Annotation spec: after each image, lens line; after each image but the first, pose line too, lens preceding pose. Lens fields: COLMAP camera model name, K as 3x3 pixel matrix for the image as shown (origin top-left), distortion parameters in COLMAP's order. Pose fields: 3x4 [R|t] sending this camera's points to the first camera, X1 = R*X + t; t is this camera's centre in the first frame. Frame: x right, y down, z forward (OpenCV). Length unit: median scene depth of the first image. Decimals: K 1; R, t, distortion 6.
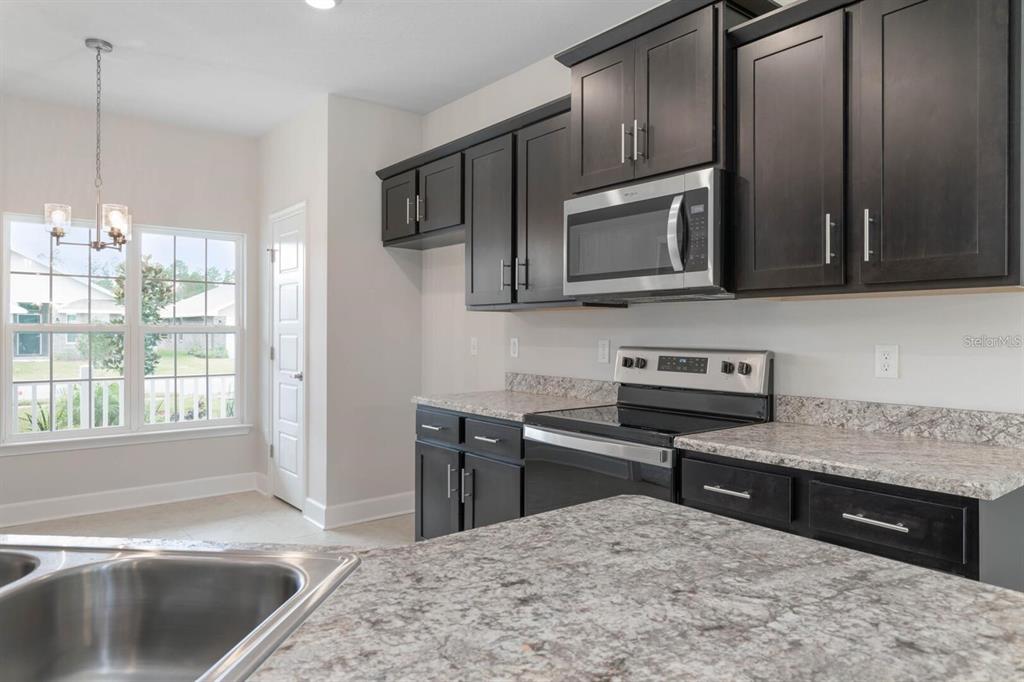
lens RADIAL K [[646.2, 0, 512.0], [0, 646.2, 341.0], [0, 0, 1]] dist [-0.000162, -0.000085]
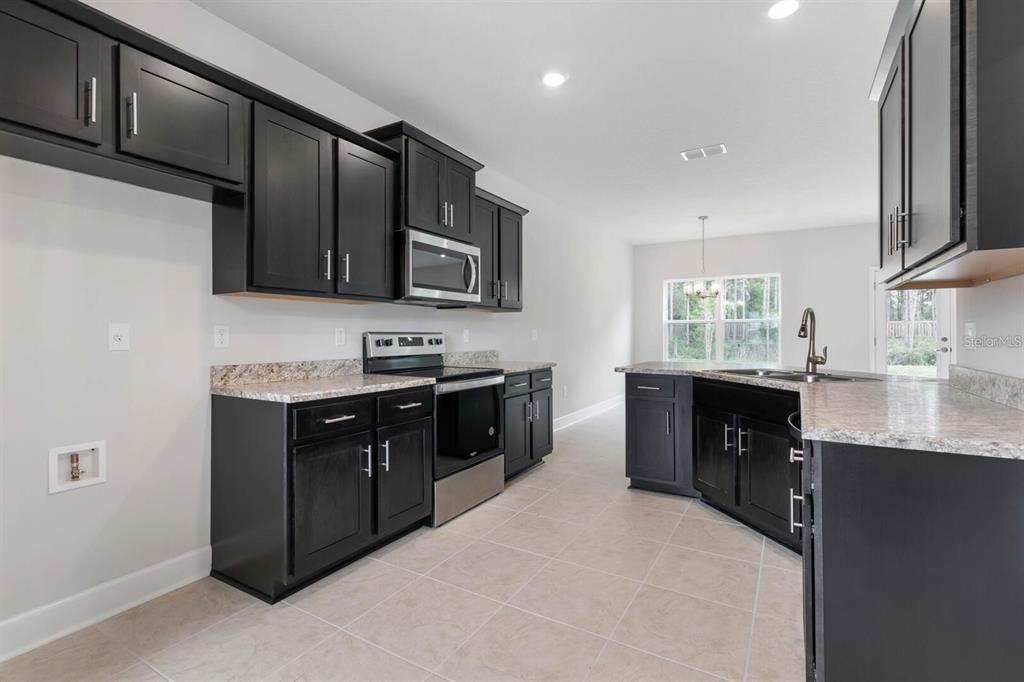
lens RADIAL K [[463.1, 0, 512.2], [0, 463.1, 325.1], [0, 0, 1]] dist [0.002282, -0.000011]
pose [[-0.333670, 0.002511, 0.942687, -0.939449], [-0.000064, 0.999996, -0.002686, -0.004066], [-0.942690, -0.000957, -0.333669, 1.116507]]
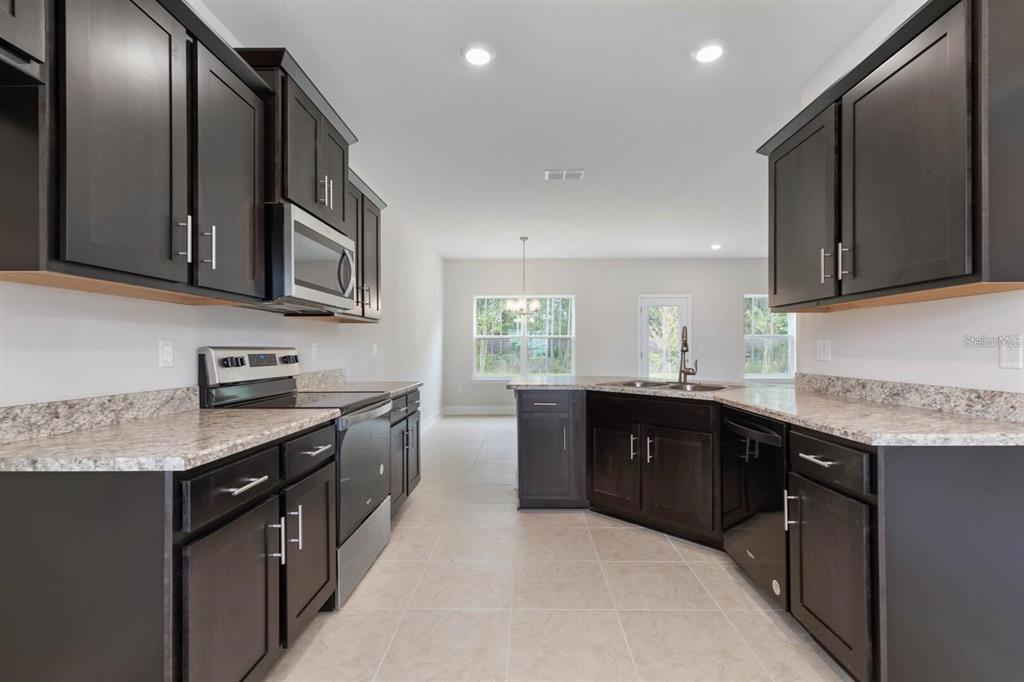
lens RADIAL K [[463.9, 0, 512.0], [0, 463.9, 341.0], [0, 0, 1]] dist [0.003244, 0.000583]
pose [[-0.757414, -0.003855, 0.652923, -0.649728], [-0.007084, 0.999972, -0.002313, -0.001324], [-0.652896, -0.006377, -0.757420, 1.314539]]
